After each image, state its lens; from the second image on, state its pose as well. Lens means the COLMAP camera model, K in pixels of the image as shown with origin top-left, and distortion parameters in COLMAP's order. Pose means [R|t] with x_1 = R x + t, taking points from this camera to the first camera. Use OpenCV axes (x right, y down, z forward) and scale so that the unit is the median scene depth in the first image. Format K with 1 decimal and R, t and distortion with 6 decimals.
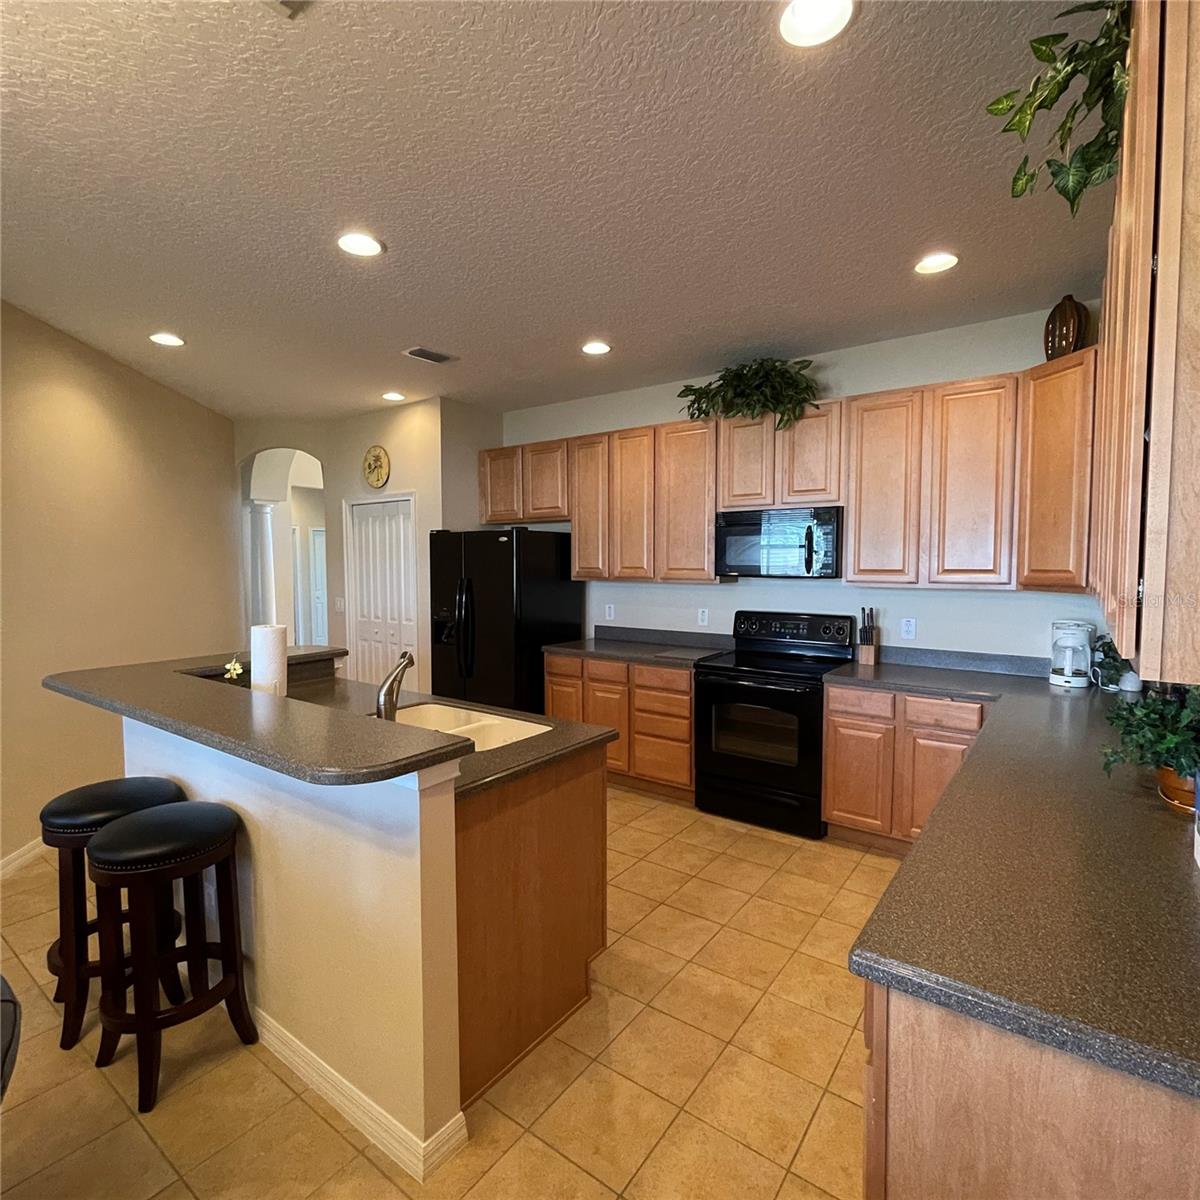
lens RADIAL K [[645.8, 0, 605.6], [0, 645.8, 600.3], [0, 0, 1]] dist [-0.002540, 0.000796]
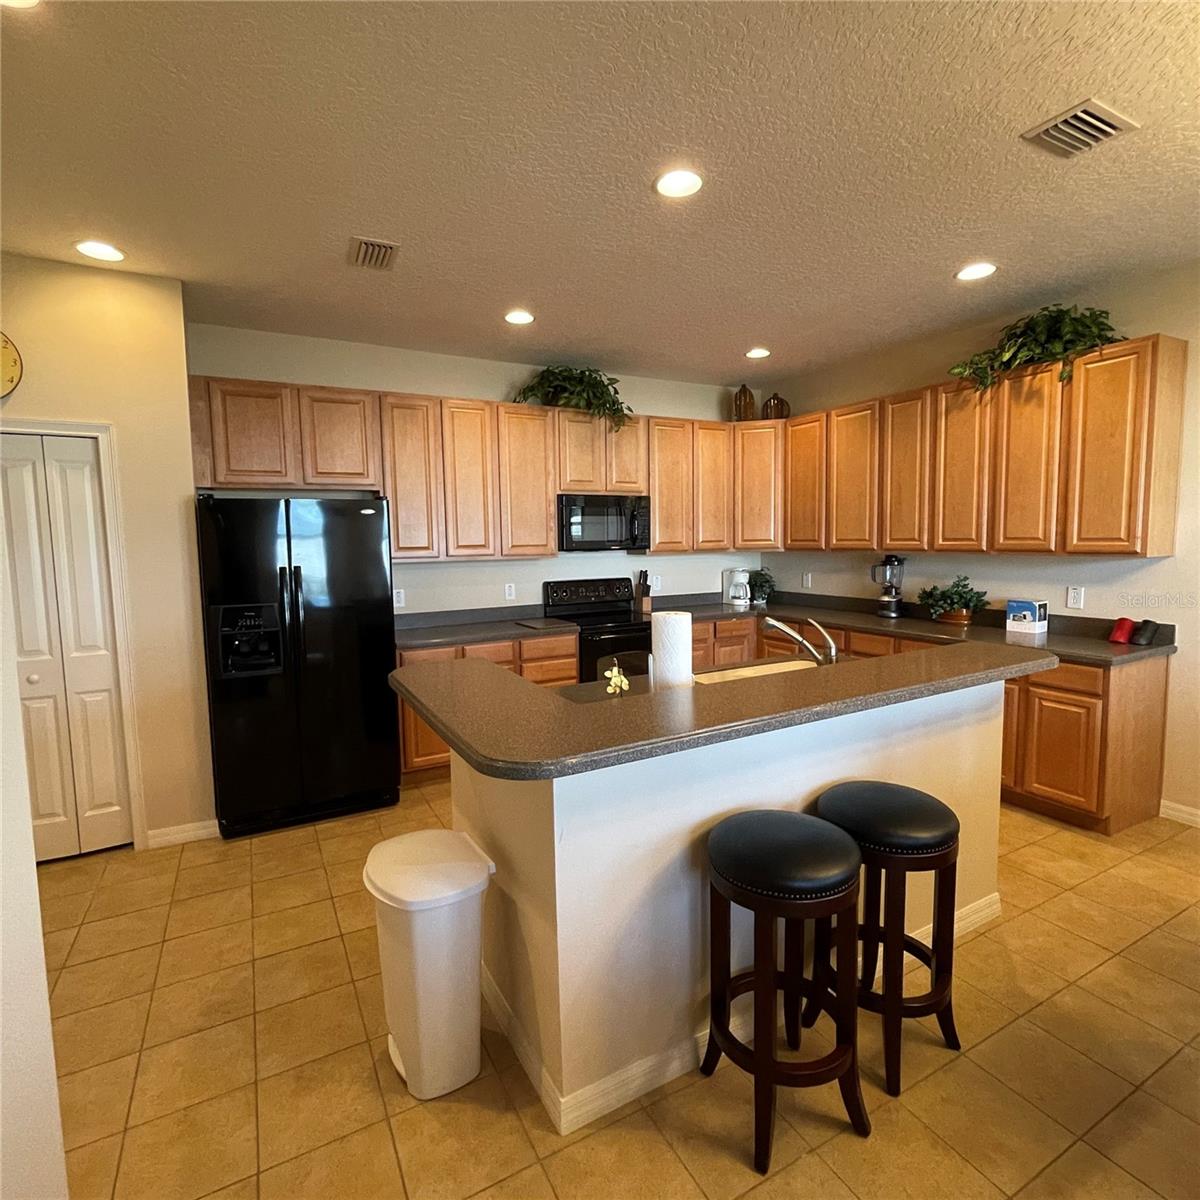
lens RADIAL K [[645.8, 0, 605.5], [0, 645.8, 595.8], [0, 0, 1]] dist [-0.002540, 0.000796]
pose [[0.419596, -0.090505, 0.903188, -0.814073], [0.068511, 0.995336, 0.067910, -0.030604], [-0.905122, 0.033384, 0.423839, 0.450766]]
